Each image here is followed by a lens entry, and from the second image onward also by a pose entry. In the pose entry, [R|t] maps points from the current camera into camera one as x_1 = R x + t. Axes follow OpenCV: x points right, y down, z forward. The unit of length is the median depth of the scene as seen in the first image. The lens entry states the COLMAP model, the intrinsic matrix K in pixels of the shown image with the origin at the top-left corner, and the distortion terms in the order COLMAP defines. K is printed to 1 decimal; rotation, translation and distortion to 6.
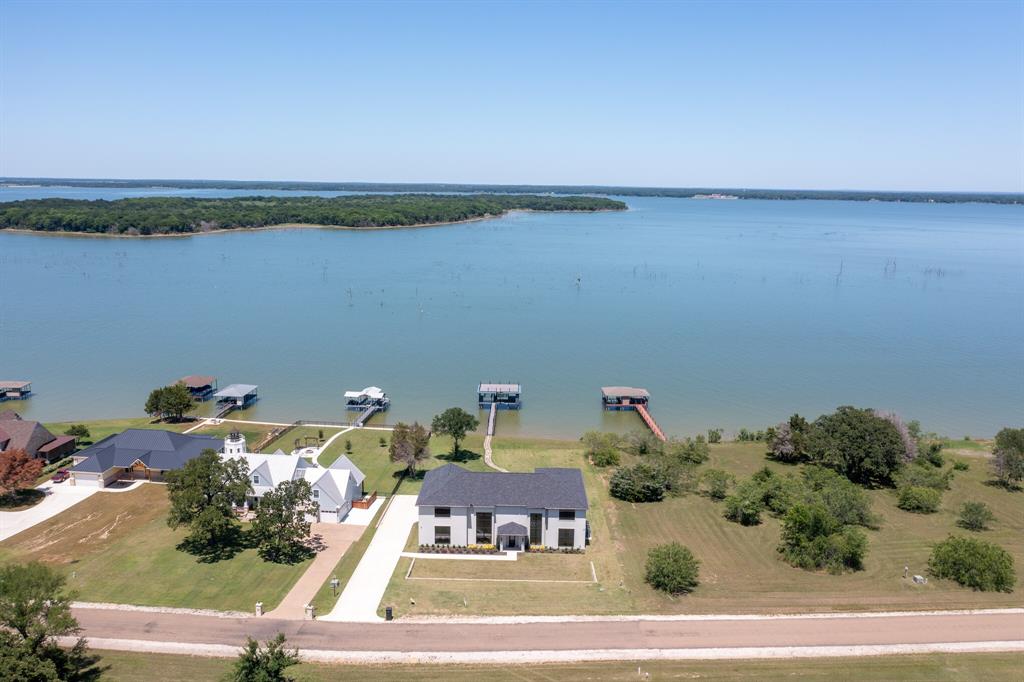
lens RADIAL K [[800.1, 0, 512.0], [0, 800.1, 341.0], [0, 0, 1]] dist [-0.016657, 0.004285]
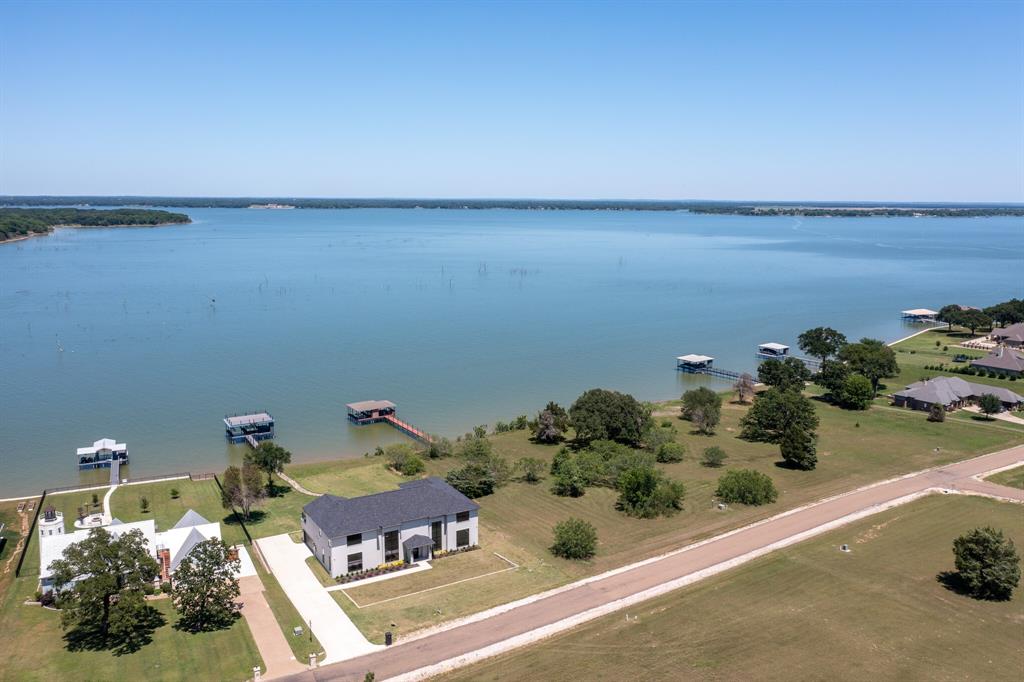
lens RADIAL K [[800.1, 0, 512.0], [0, 800.1, 341.0], [0, 0, 1]] dist [-0.016657, 0.004285]
pose [[0.854321, -0.097605, 0.510499, -0.291072], [0.103086, 0.994516, 0.017632, -0.024878], [-0.509420, 0.037561, 0.859698, 0.009016]]
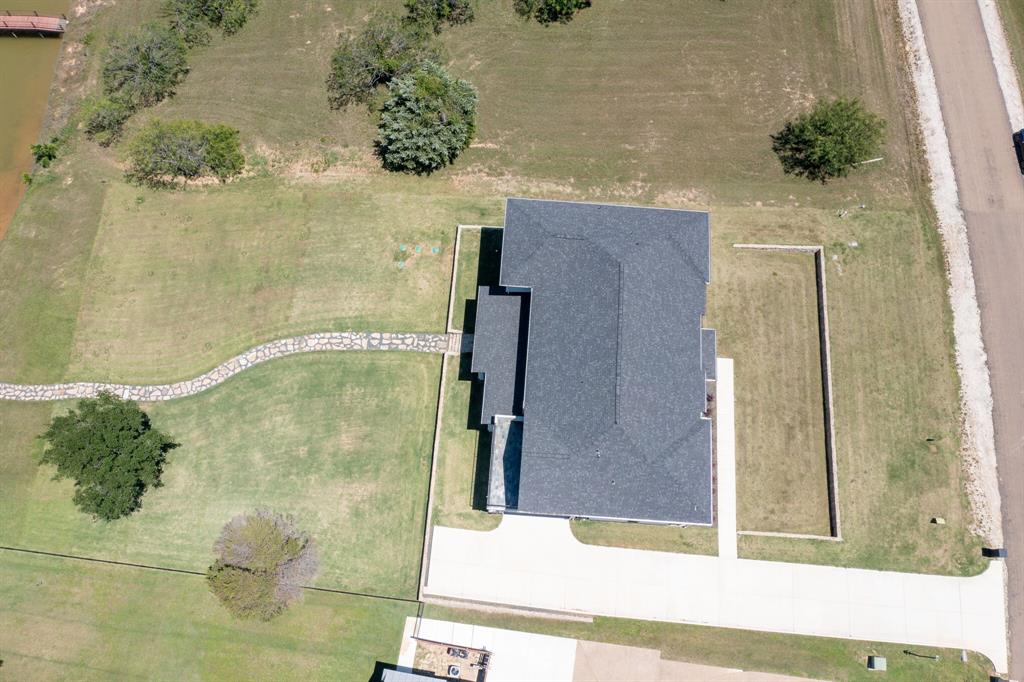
lens RADIAL K [[800.1, 0, 512.0], [0, 800.1, 341.0], [0, 0, 1]] dist [-0.016657, 0.004285]
pose [[0.050834, -0.959528, 0.276988, -0.108998], [0.172257, 0.281614, 0.943939, -0.228887], [-0.983740, -0.000271, 0.179600, 0.732729]]
